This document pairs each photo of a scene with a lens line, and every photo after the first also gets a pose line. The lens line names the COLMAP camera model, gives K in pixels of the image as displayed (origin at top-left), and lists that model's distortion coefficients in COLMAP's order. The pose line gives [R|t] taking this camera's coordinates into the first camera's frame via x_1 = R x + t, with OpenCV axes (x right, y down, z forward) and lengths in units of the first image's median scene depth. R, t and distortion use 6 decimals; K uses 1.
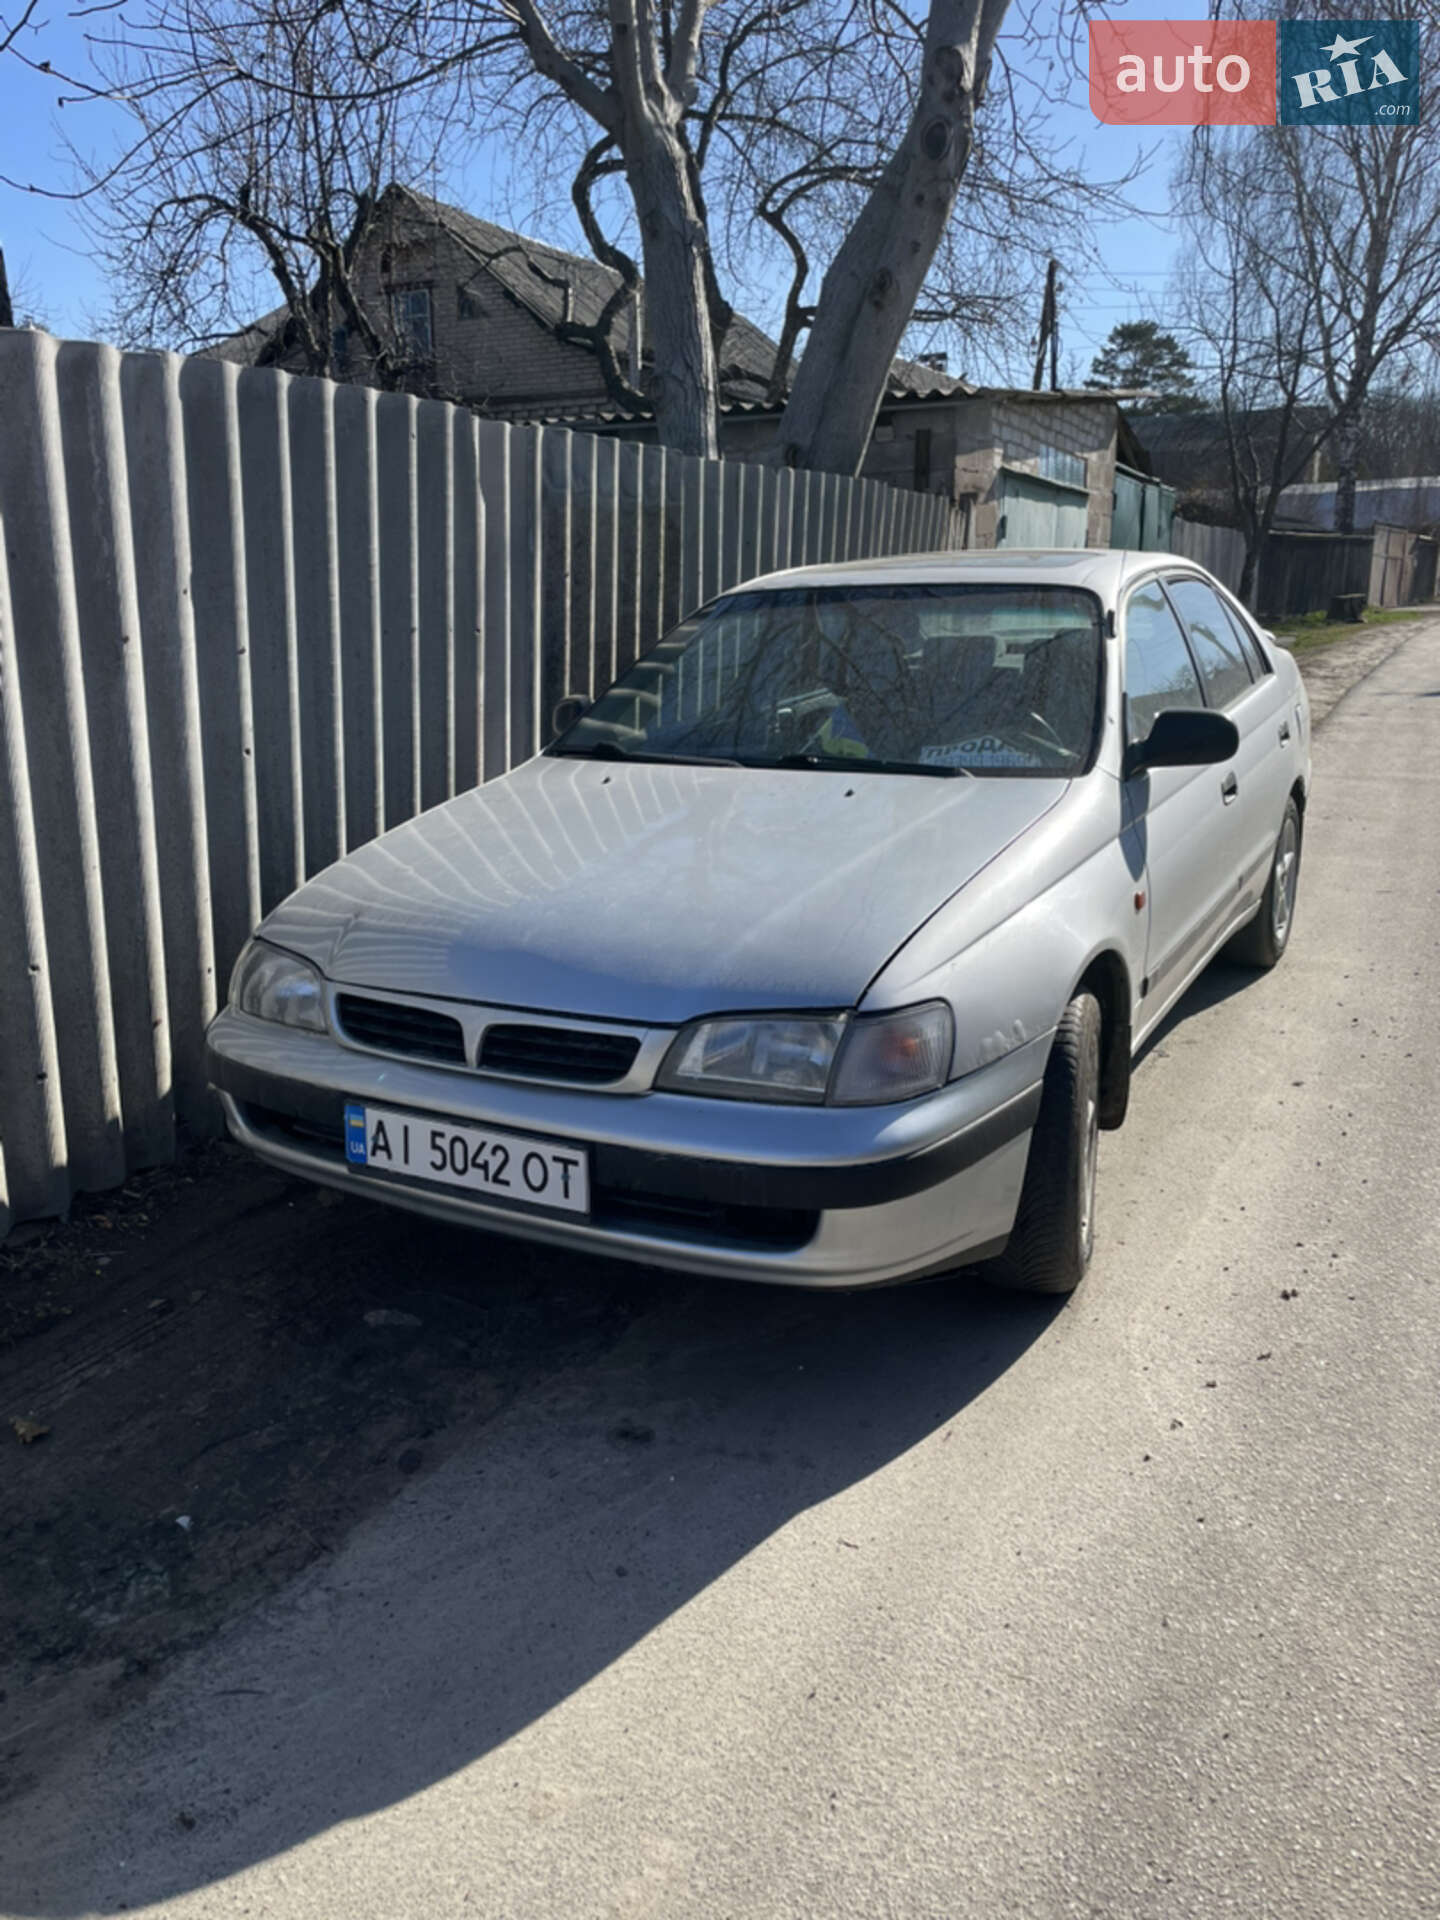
lens RADIAL K [[1463.7, 0, 713.6], [0, 1463.7, 956.4], [0, 0, 1]] dist [0.082963, -0.112864]
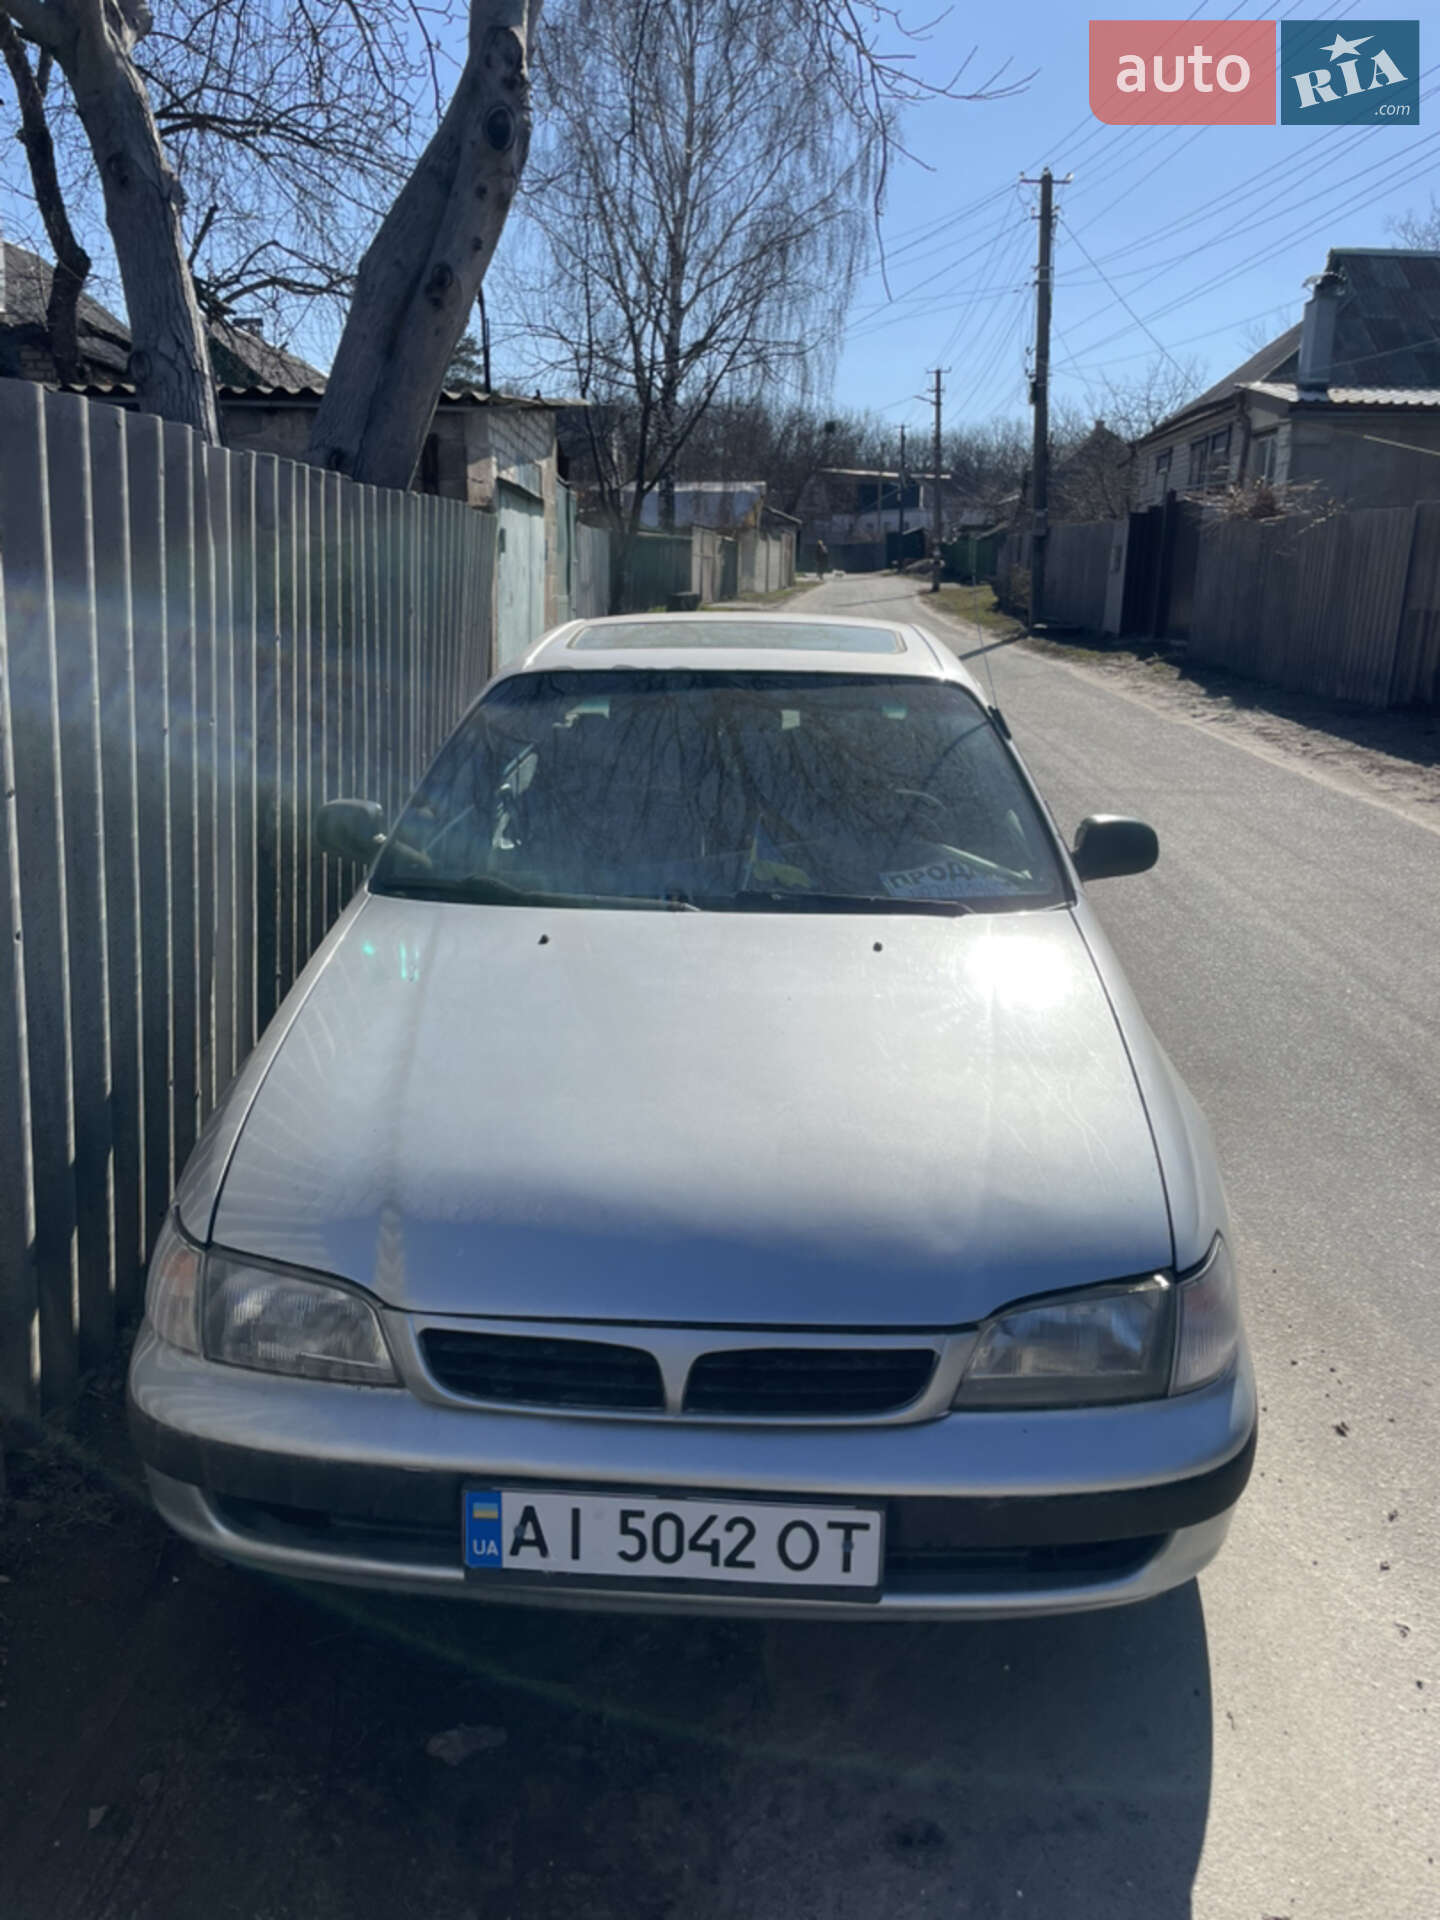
lens RADIAL K [[1463.7, 0, 705.9], [0, 1463.7, 966.7], [0, 0, 1]] dist [0.082963, -0.112864]
pose [[0.900009, -0.089423, 0.426600, -0.438162], [0.079884, 0.995991, 0.040244, -0.172251], [-0.428489, -0.002141, 0.903545, 0.326533]]
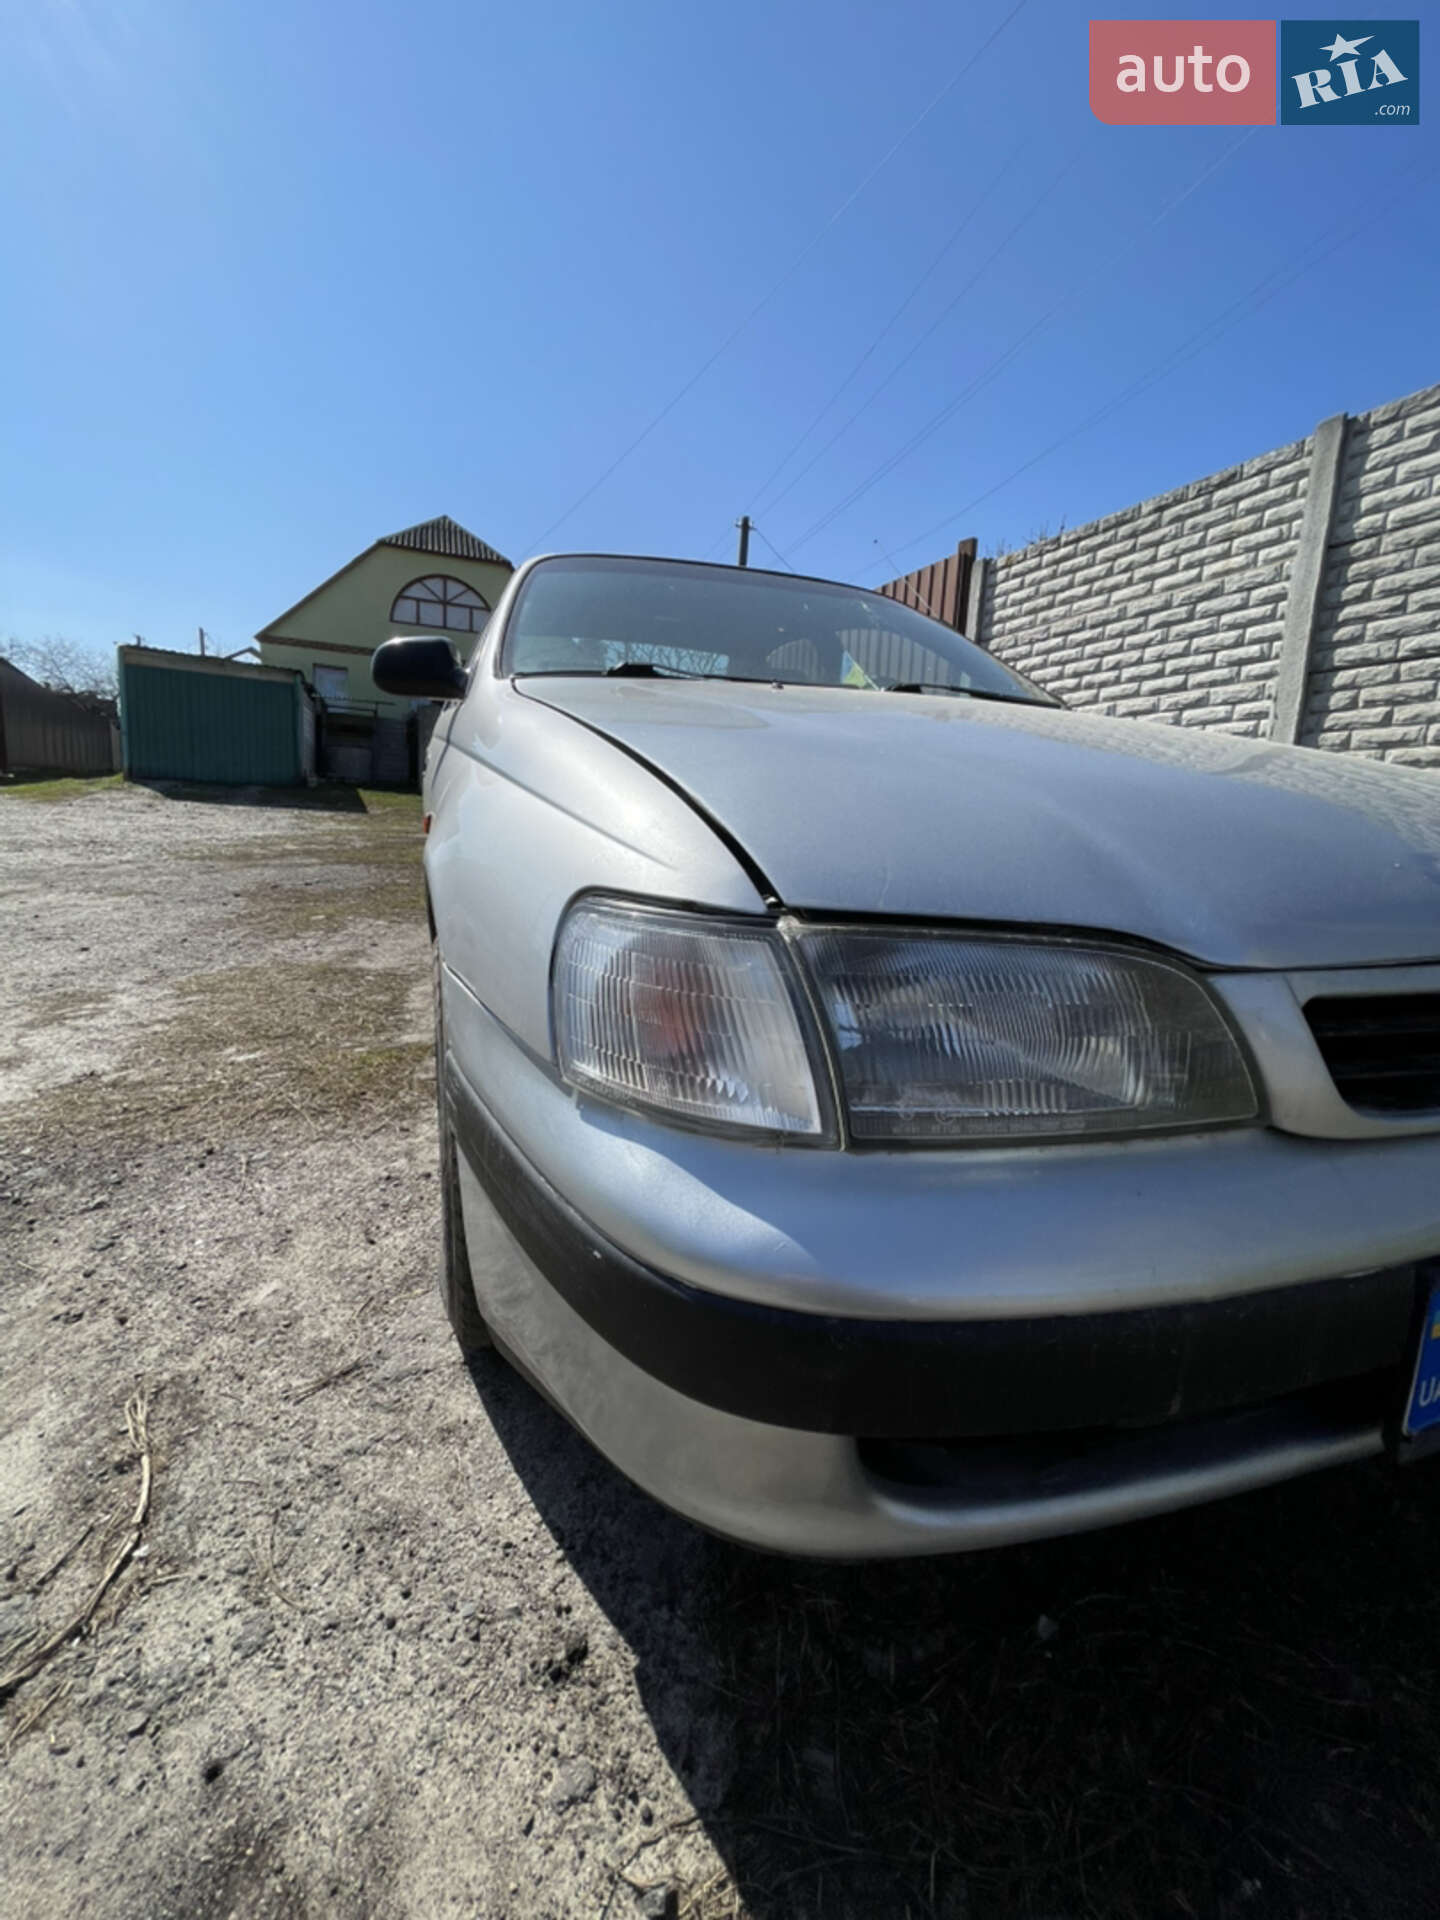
lens RADIAL K [[776.1, 0, 725.3], [0, 776.1, 949.7], [0, 0, 1]] dist [-0.002739, 0.000277]
pose [[0.651101, -0.122351, 0.749065, -0.512584], [0.143760, 0.988937, 0.036572, -0.015869], [-0.745252, 0.083873, 0.661487, 1.028100]]
